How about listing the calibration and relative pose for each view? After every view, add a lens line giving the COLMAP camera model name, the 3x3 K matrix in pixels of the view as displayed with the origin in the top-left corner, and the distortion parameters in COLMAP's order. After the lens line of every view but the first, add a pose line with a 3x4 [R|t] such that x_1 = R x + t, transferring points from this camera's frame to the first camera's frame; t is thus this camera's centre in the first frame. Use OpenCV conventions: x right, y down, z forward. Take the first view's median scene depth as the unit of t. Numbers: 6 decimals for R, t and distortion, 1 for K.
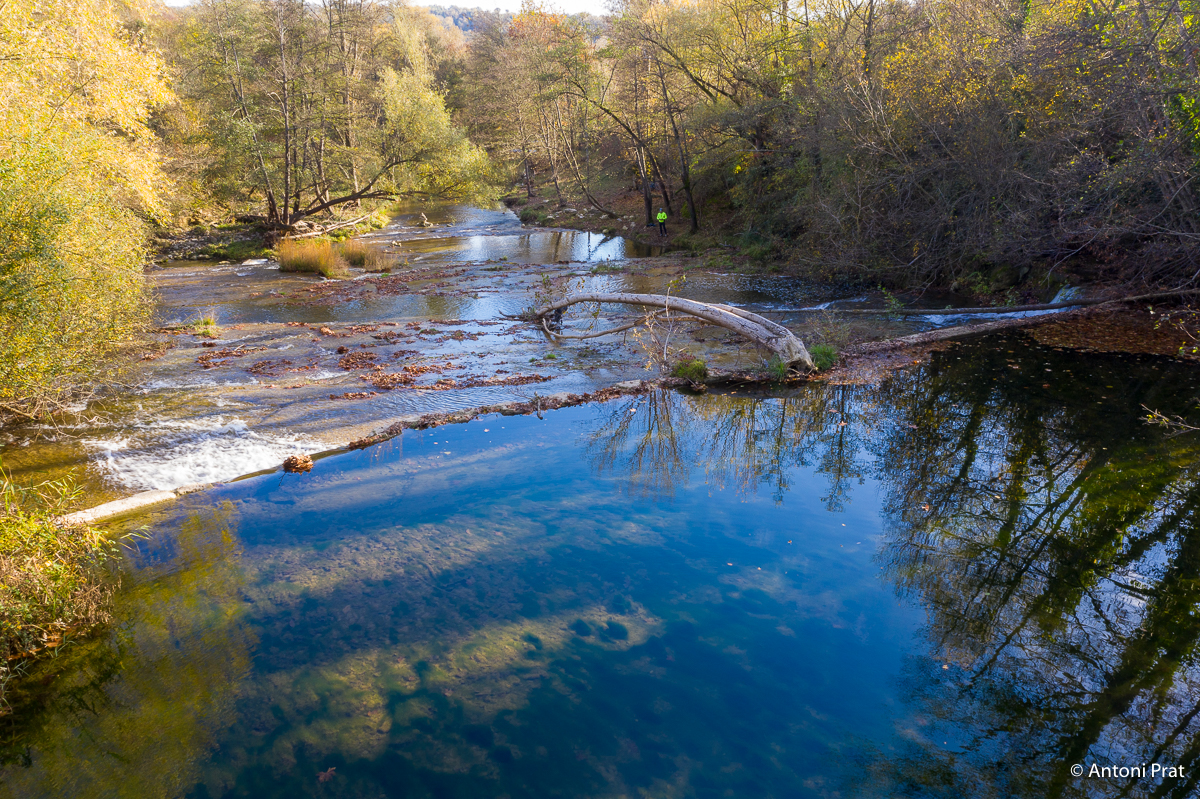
lens RADIAL K [[961.4, 0, 581.4], [0, 961.4, 403.6], [0, 0, 1]] dist [-0.011395, 0.007303]
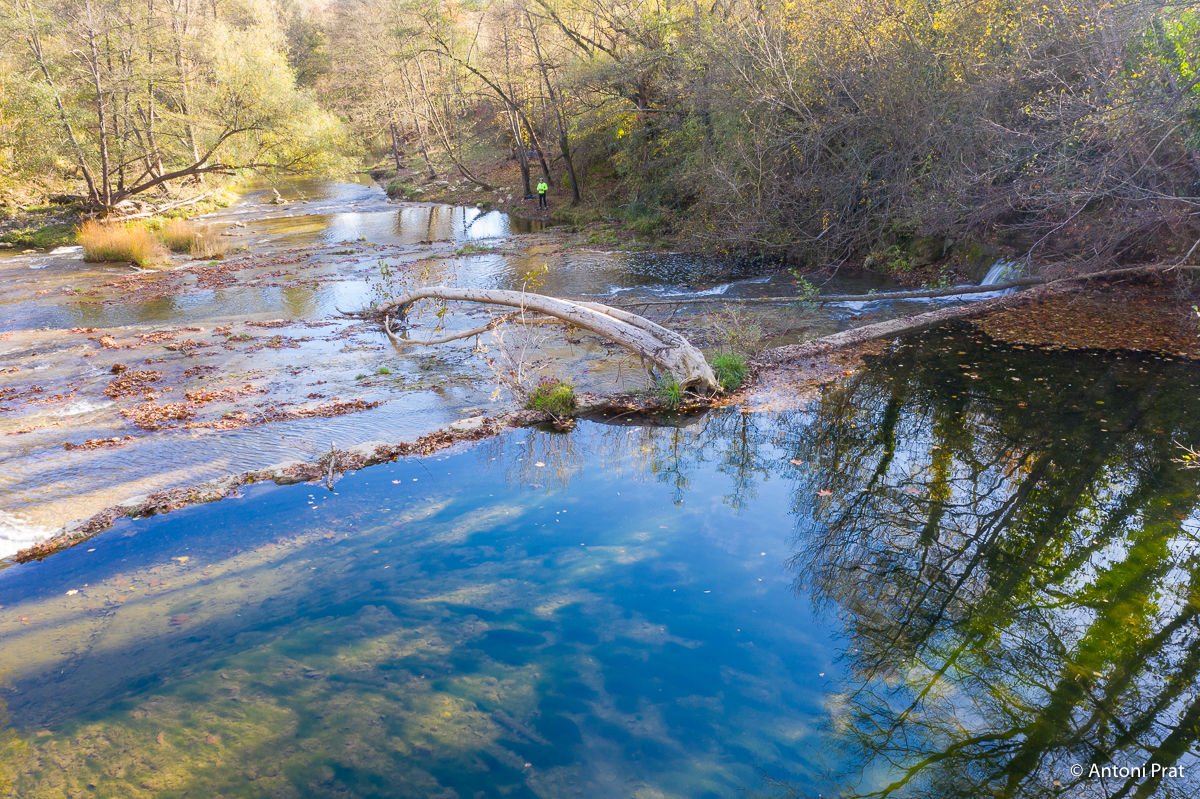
lens RADIAL K [[961.4, 0, 581.4], [0, 961.4, 403.6], [0, 0, 1]] dist [-0.011395, 0.007303]
pose [[0.993646, -0.041793, 0.104506, 0.026748], [0.038797, 0.998780, 0.030541, -0.024074], [-0.105655, -0.026292, 0.994055, 0.124373]]
